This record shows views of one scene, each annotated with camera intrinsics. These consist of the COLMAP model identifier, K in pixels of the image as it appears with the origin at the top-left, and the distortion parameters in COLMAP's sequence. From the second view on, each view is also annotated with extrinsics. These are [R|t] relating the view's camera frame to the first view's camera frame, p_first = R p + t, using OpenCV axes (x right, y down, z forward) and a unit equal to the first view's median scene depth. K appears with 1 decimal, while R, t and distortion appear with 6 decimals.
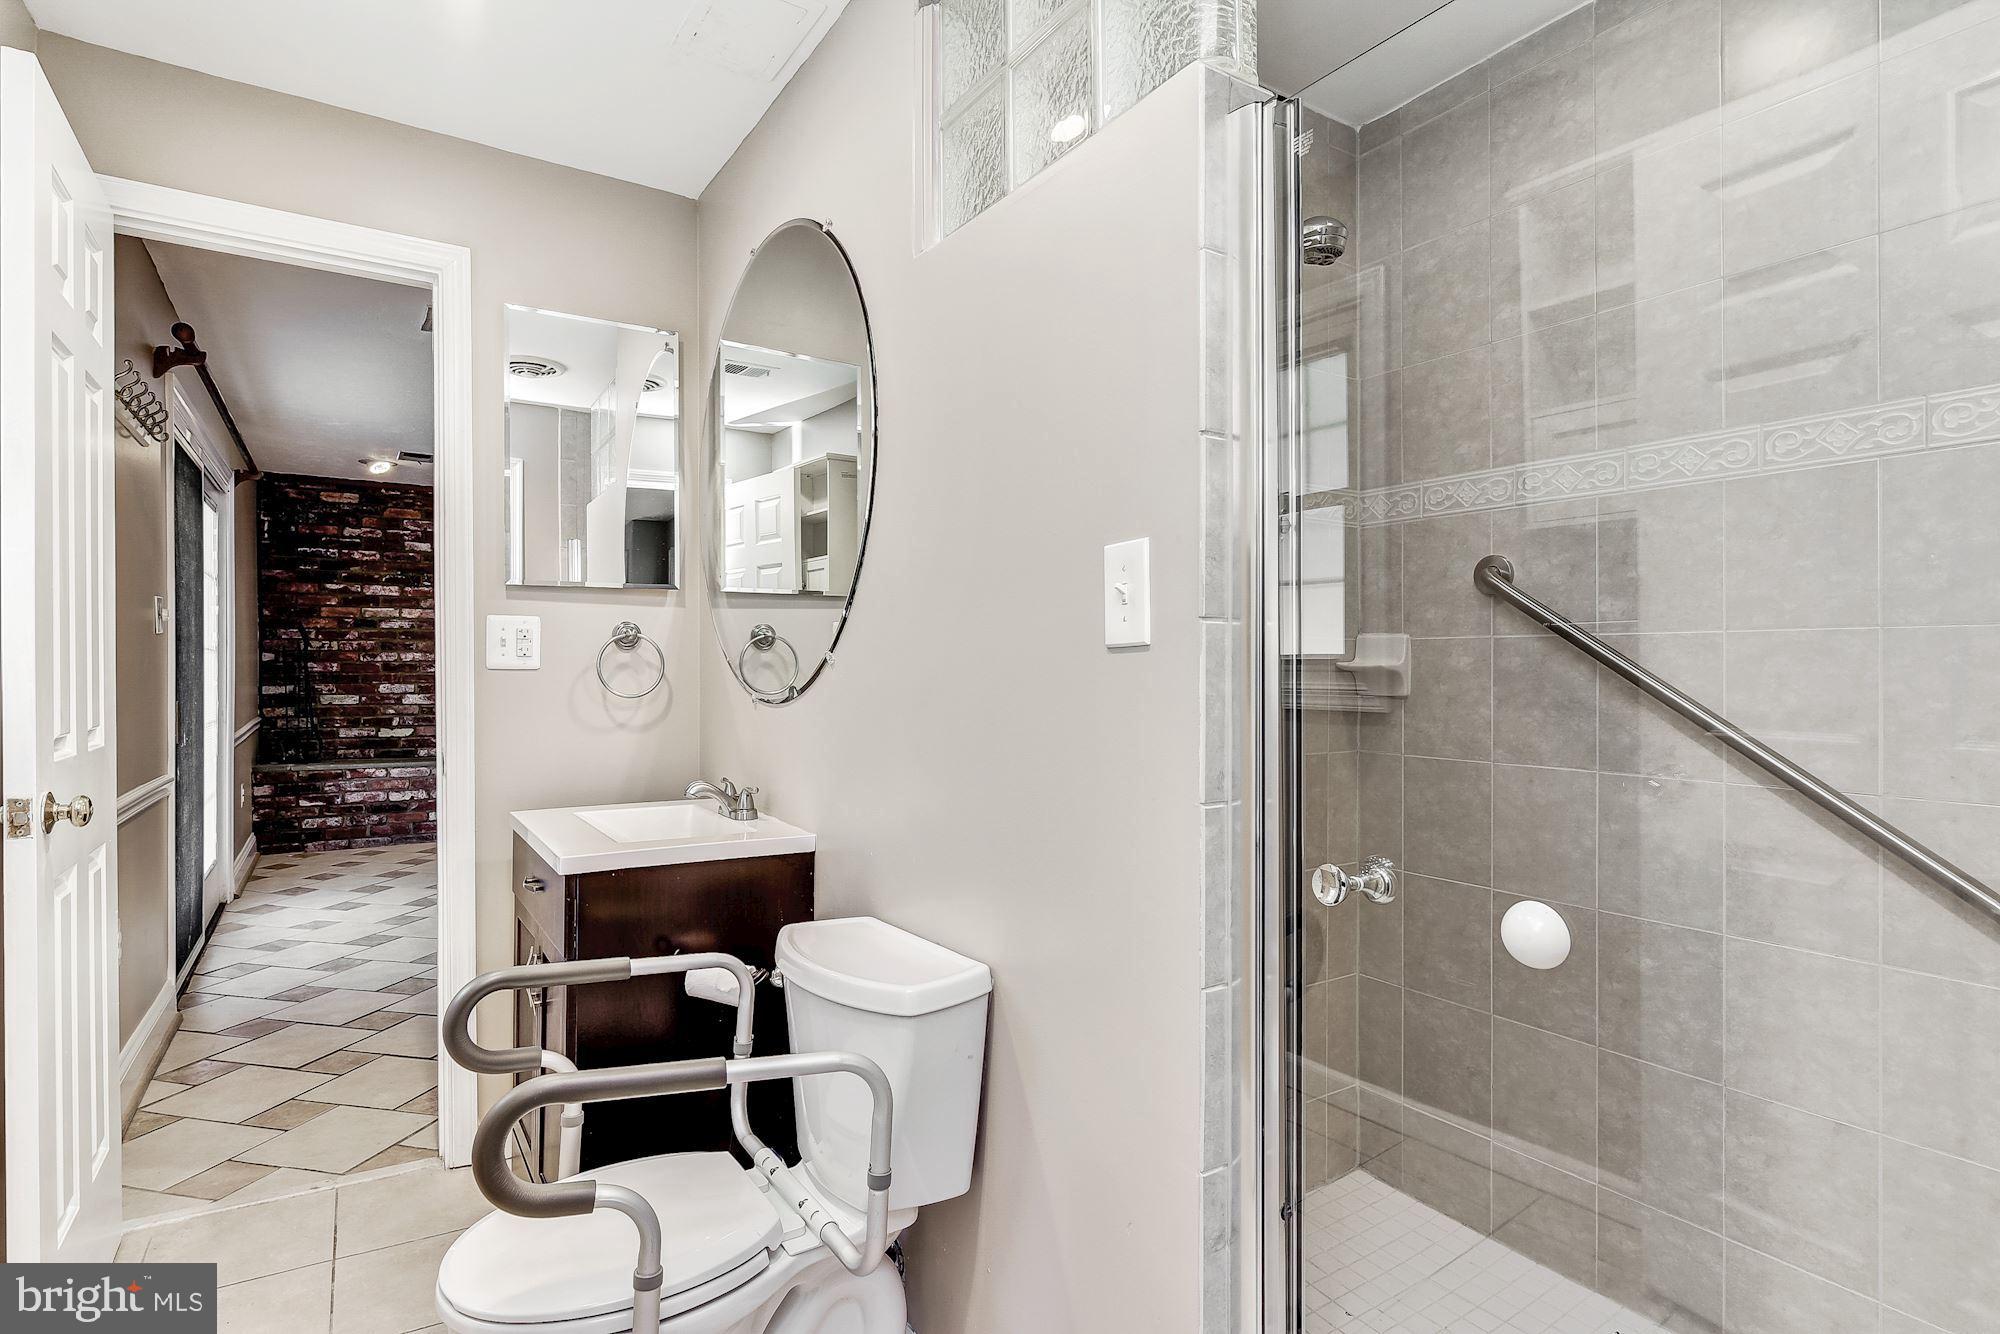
lens RADIAL K [[1007.5, 0, 996.1], [0, 1007.5, 662.5], [0, 0, 1]] dist [-0.008851, 0.001907]
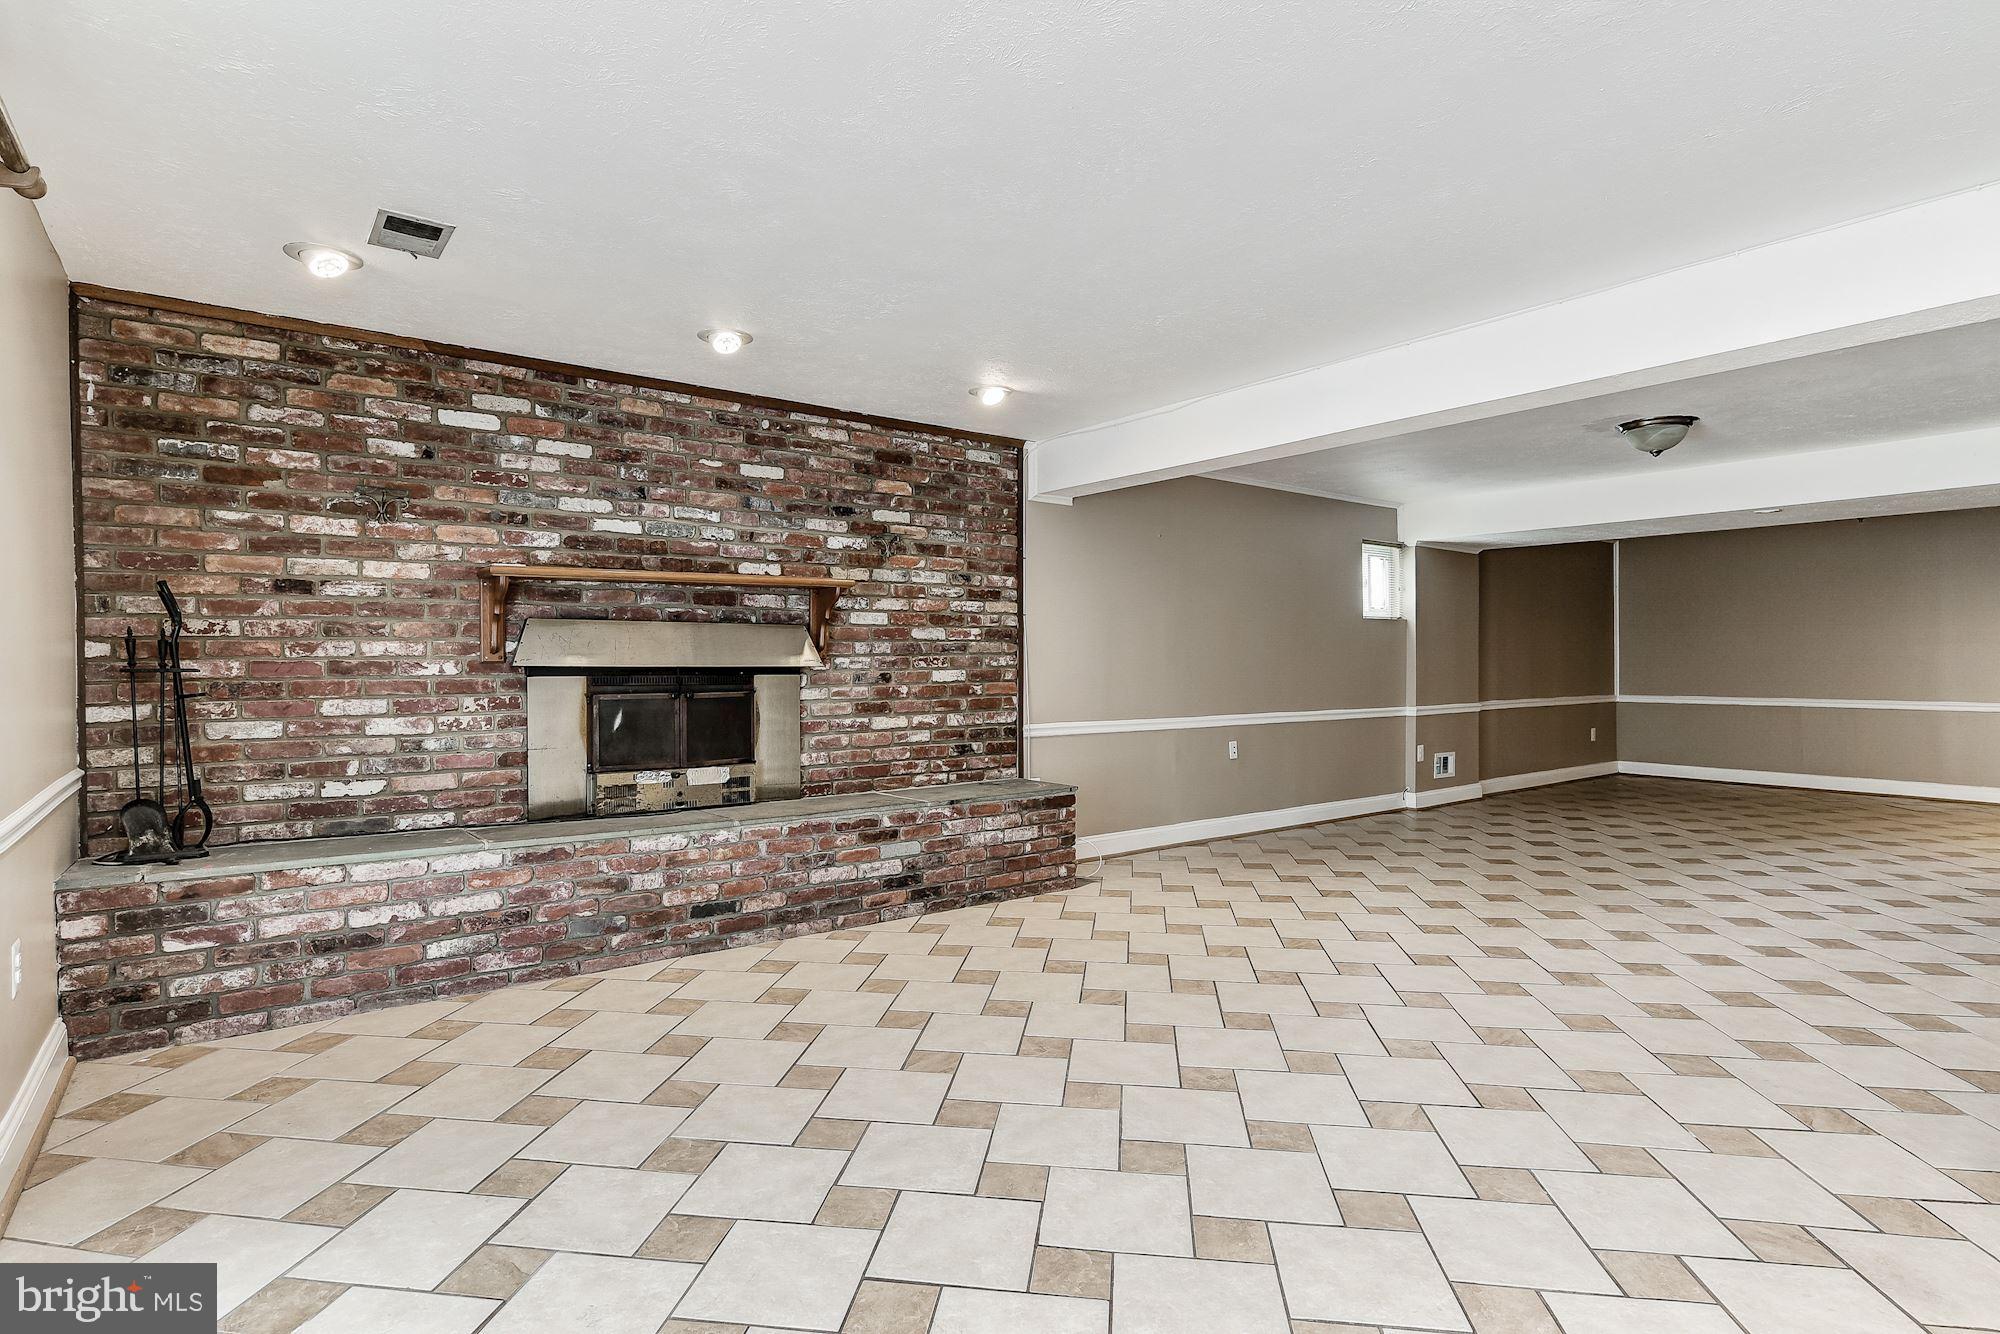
lens RADIAL K [[1007.5, 0, 998.2], [0, 1007.5, 663.3], [0, 0, 1]] dist [-0.008851, 0.001907]
pose [[0.997527, -0.007481, 0.069887, -0.296418], [0.007202, 0.999965, 0.004252, 0.002411], [-0.069916, -0.003738, 0.997546, 0.447869]]
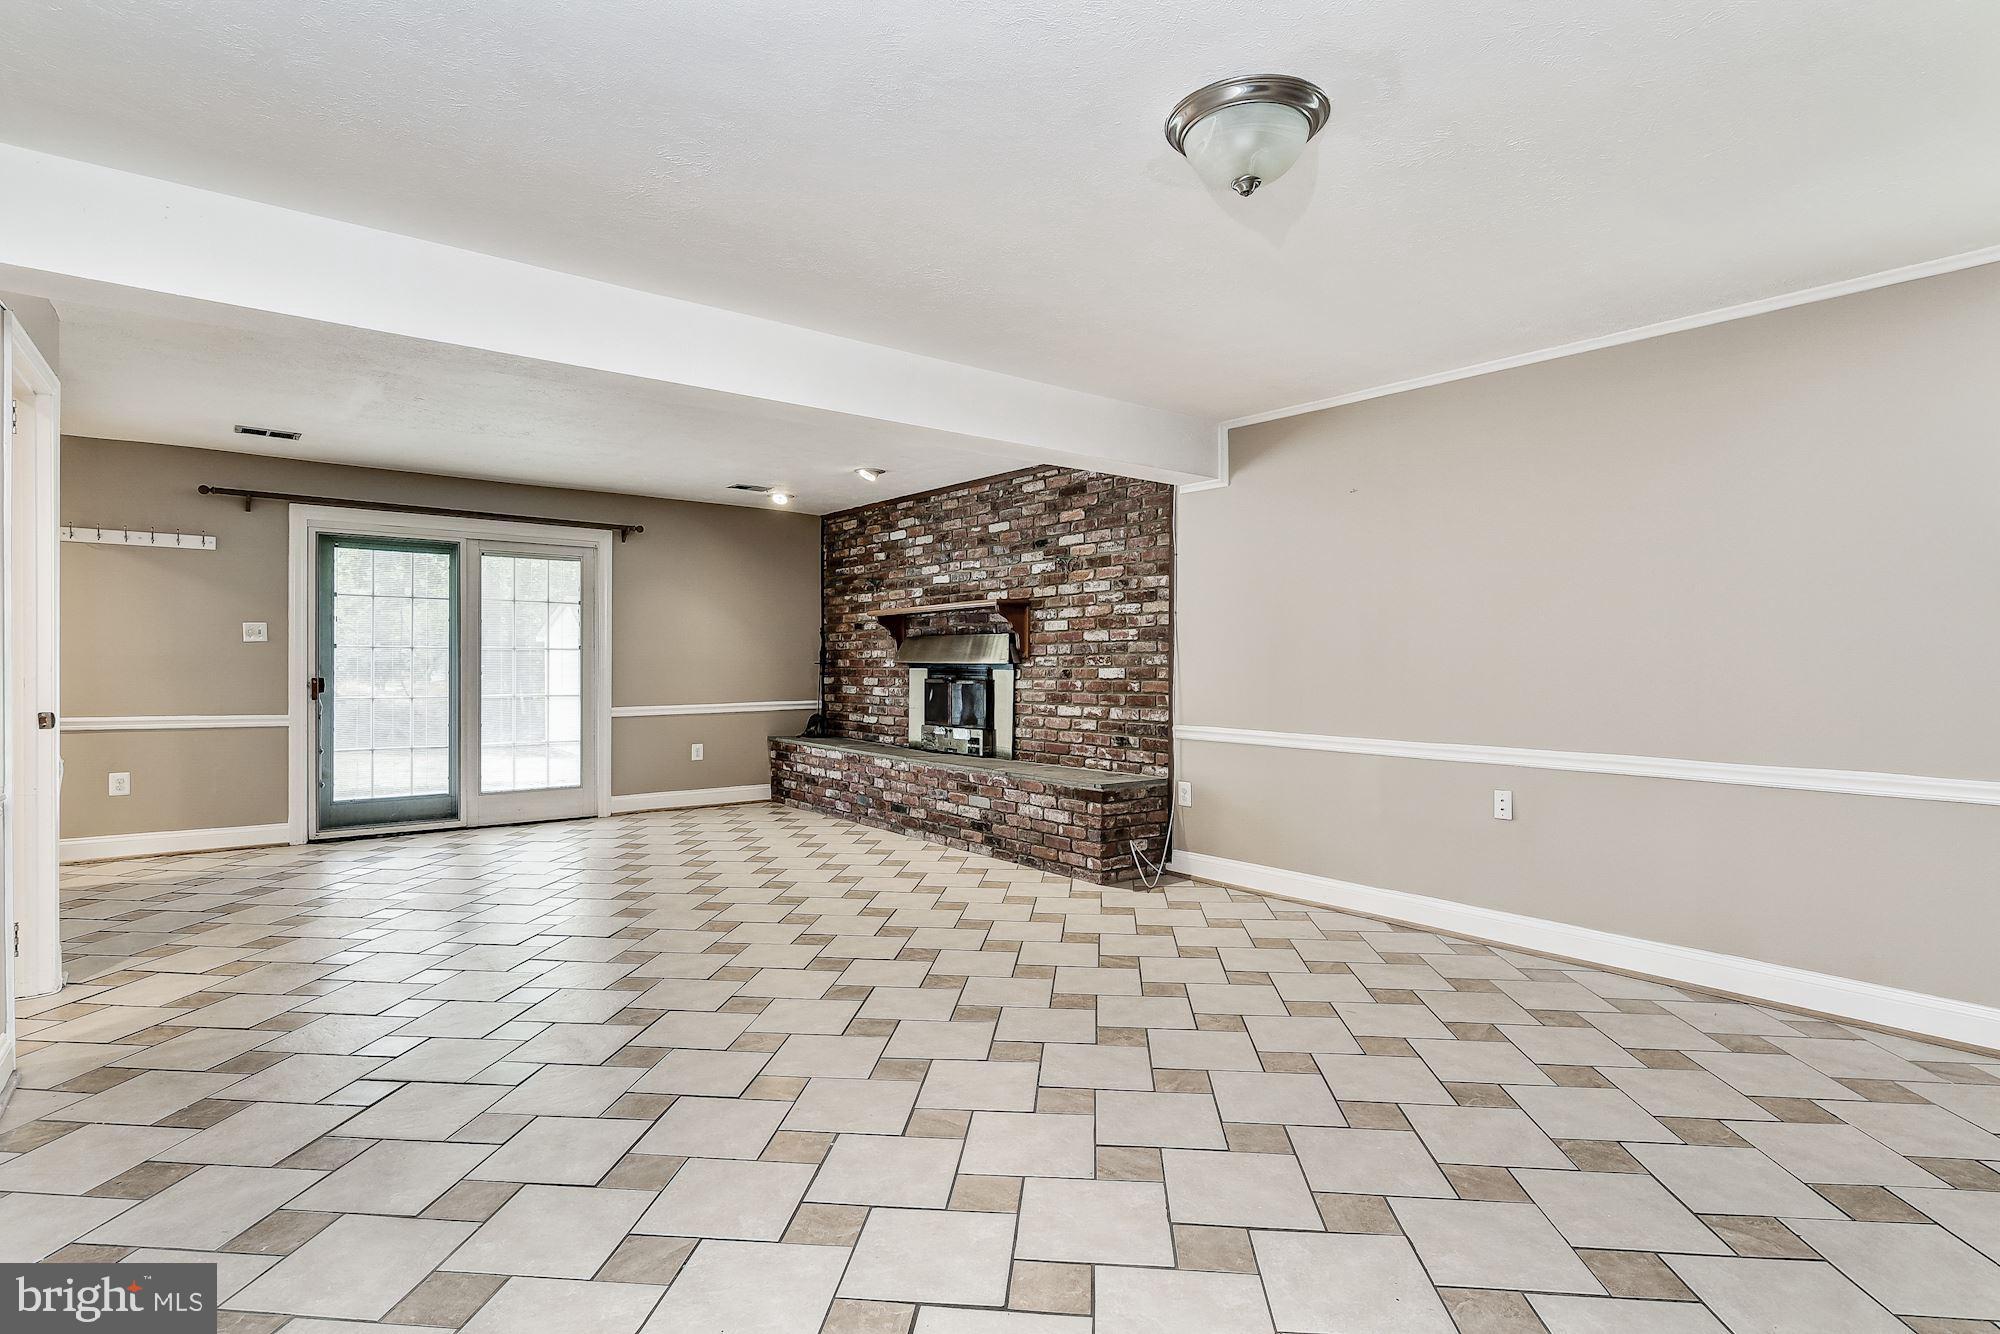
lens RADIAL K [[1007.5, 0, 990.6], [0, 1007.5, 666.4], [0, 0, 1]] dist [-0.008851, 0.001907]
pose [[0.094684, -0.001958, -0.995505, 0.590397], [0.000163, 0.999998, -0.001952, 0.011077], [0.995507, 0.000022, 0.094684, 1.059841]]
